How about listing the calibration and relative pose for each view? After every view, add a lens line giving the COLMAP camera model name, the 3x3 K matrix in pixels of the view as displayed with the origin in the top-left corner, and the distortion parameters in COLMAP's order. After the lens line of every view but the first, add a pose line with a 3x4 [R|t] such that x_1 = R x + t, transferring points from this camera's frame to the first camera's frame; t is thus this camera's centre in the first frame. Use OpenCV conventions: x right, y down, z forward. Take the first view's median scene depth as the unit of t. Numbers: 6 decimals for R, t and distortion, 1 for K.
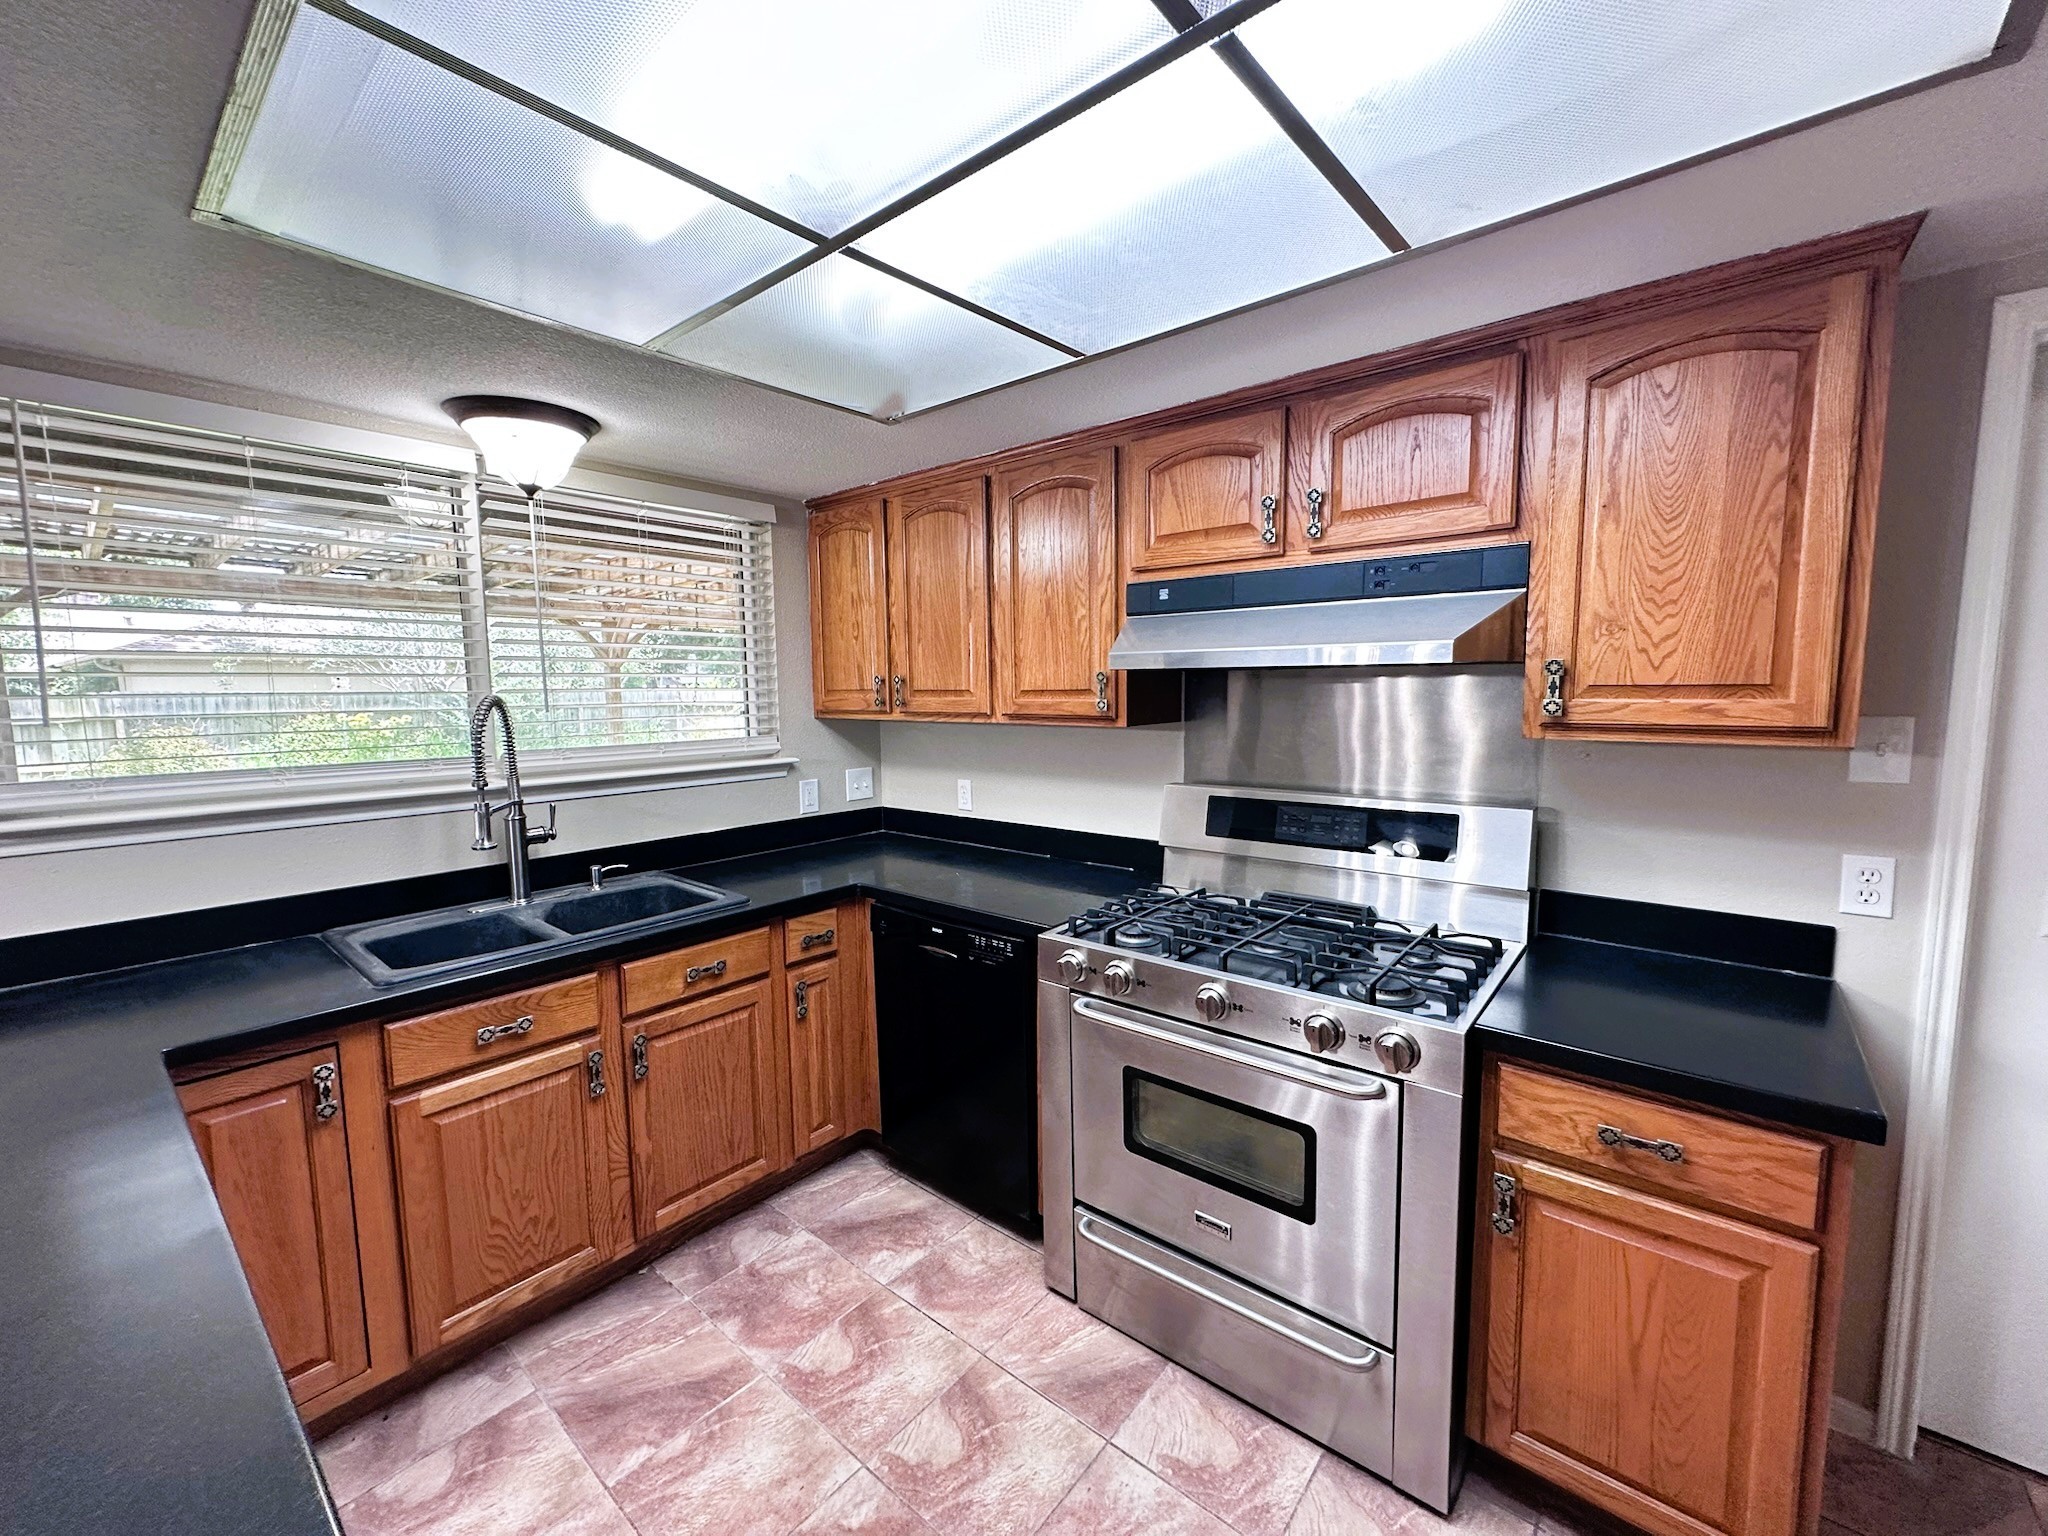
lens RADIAL K [[815.3, 0, 1024.0], [0, 815.3, 768.0], [0, 0, 1]] dist [-0.000220, -0.000131]
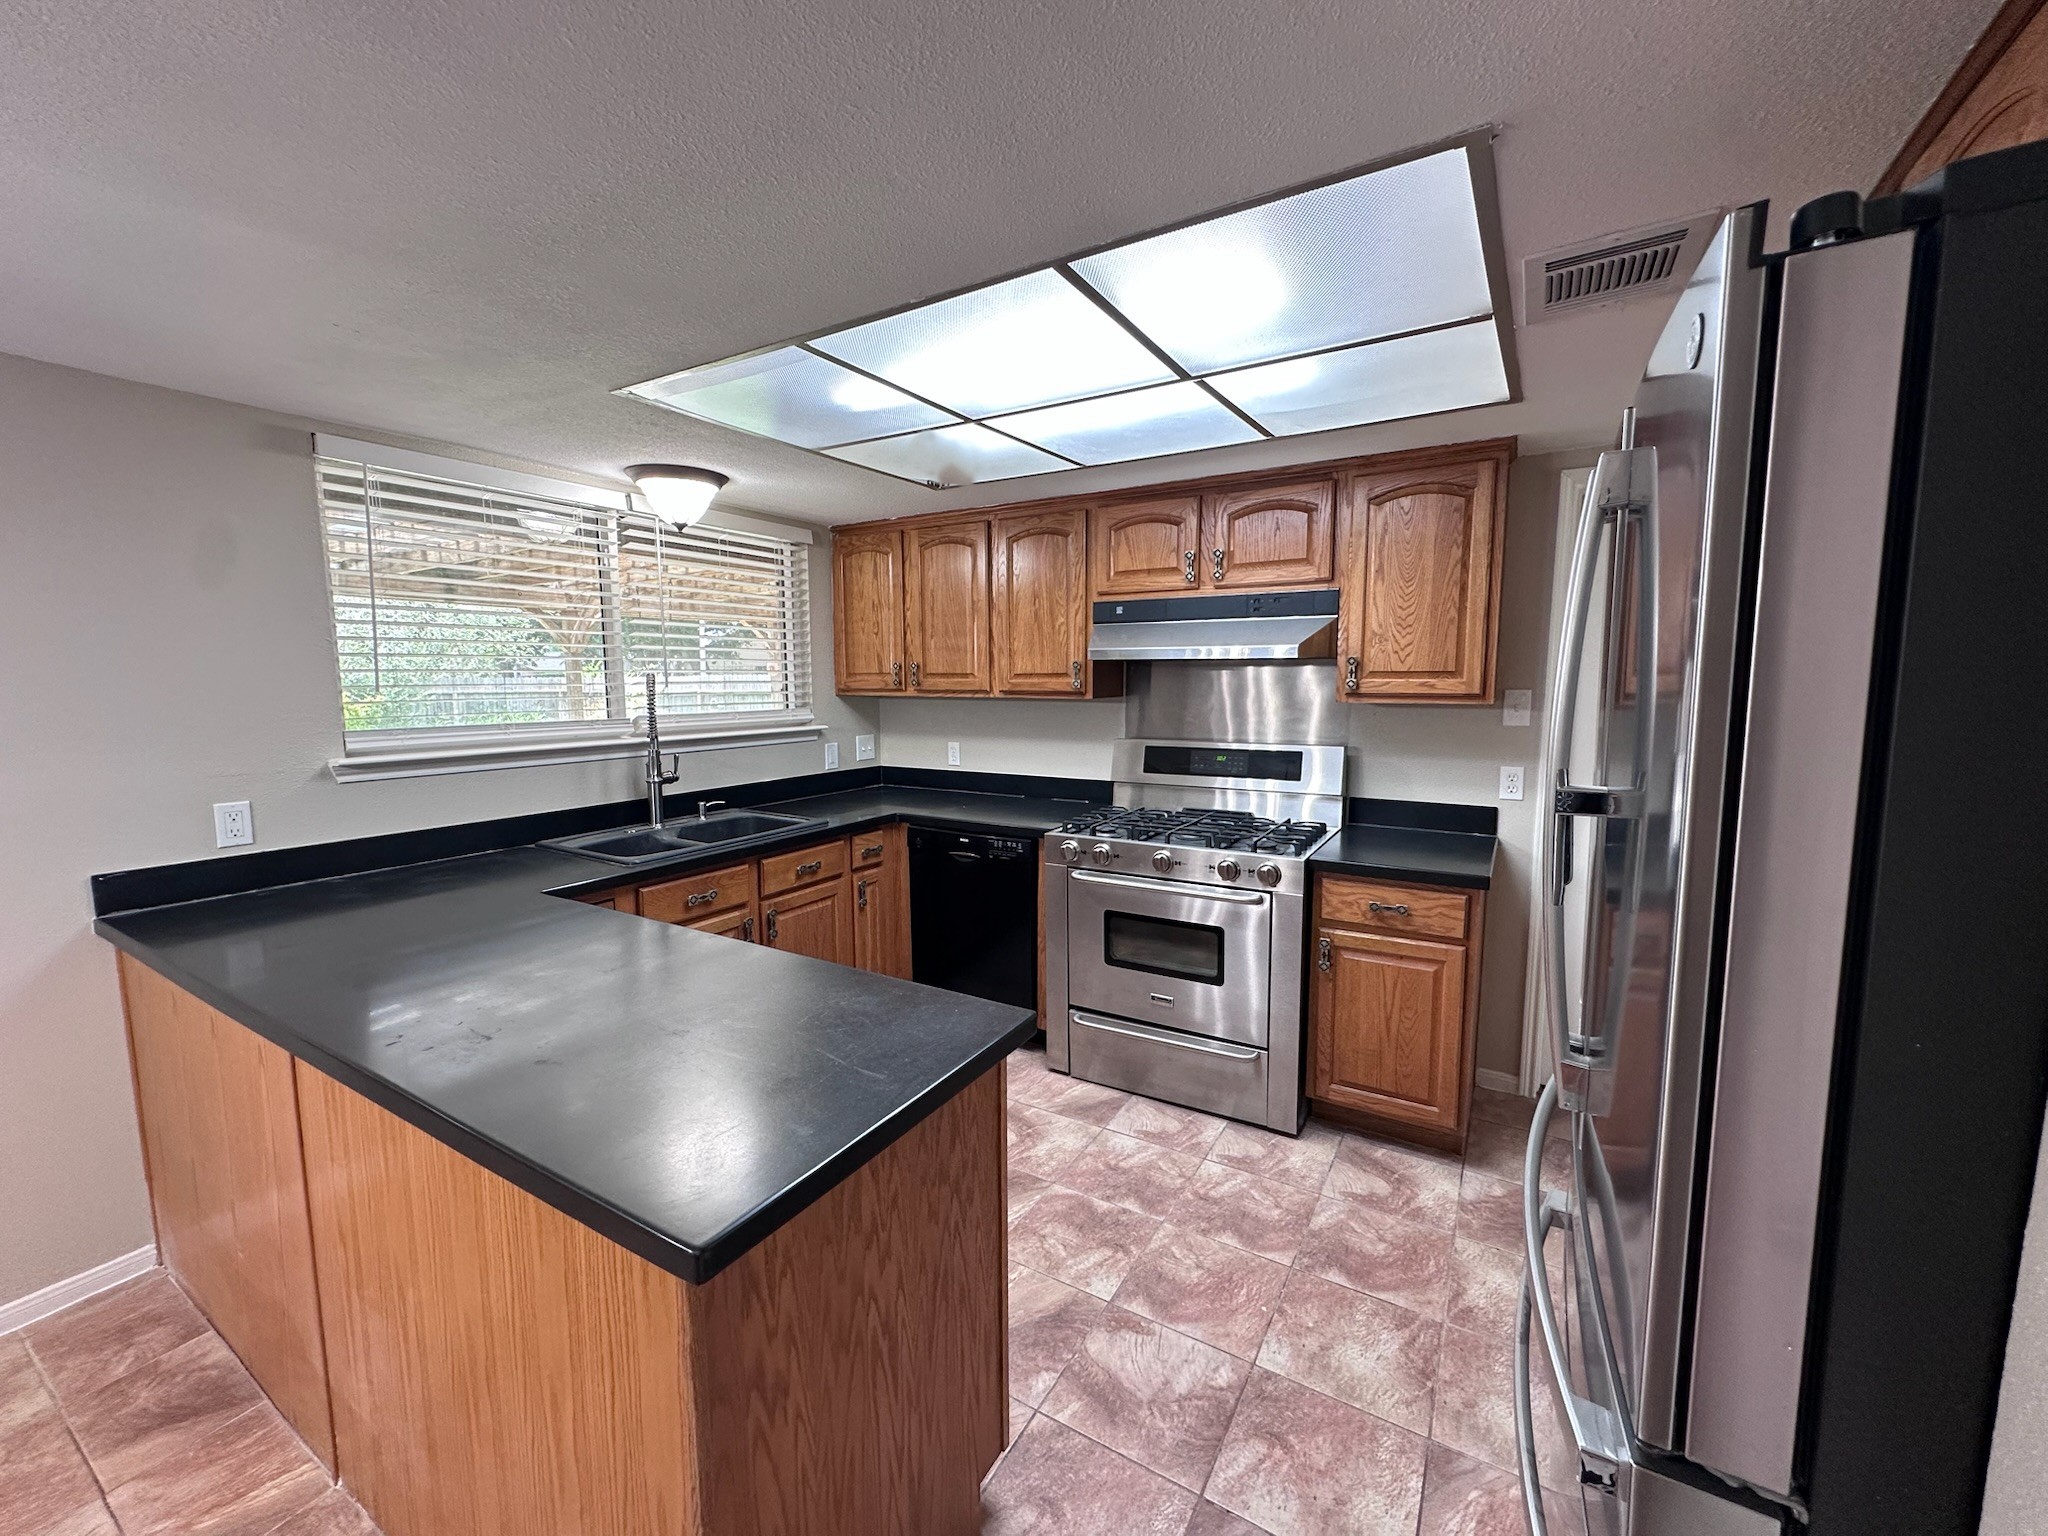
lens RADIAL K [[815.3, 0, 1024.0], [0, 815.3, 768.0], [0, 0, 1]] dist [-0.000220, -0.000131]
pose [[0.988535, -0.009301, 0.150706, -0.260519], [0.007586, 0.999900, 0.011951, 0.066791], [-0.150802, -0.010671, 0.988506, -0.523124]]
